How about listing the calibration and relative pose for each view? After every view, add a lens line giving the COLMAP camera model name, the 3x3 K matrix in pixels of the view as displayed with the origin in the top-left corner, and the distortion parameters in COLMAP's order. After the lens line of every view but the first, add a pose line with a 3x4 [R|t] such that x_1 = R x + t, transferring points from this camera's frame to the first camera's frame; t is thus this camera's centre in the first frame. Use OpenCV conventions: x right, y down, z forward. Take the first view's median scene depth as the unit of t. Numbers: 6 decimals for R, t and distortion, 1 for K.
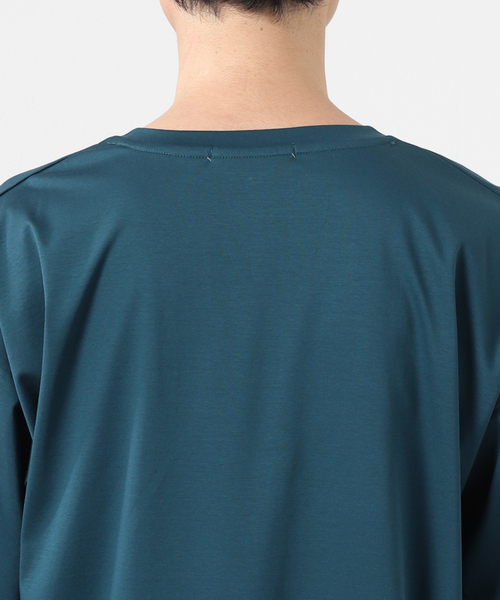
lens RADIAL K [[1128.0, 0, 252.1], [0, 1128.0, 300.8], [0, 0, 1]] dist [0.543204, 0.000000]
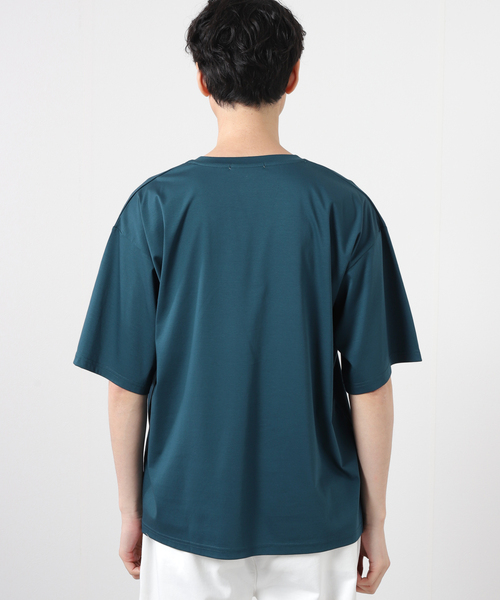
lens RADIAL K [[1128.0, 0, 248.2], [0, 1128.0, 299.0], [0, 0, 1]] dist [0.543204, 0.000000]
pose [[0.999682, -0.003571, -0.024957, 0.061620], [0.003106, 0.999821, -0.018652, 0.202352], [0.025019, 0.018569, 0.999515, -1.437892]]
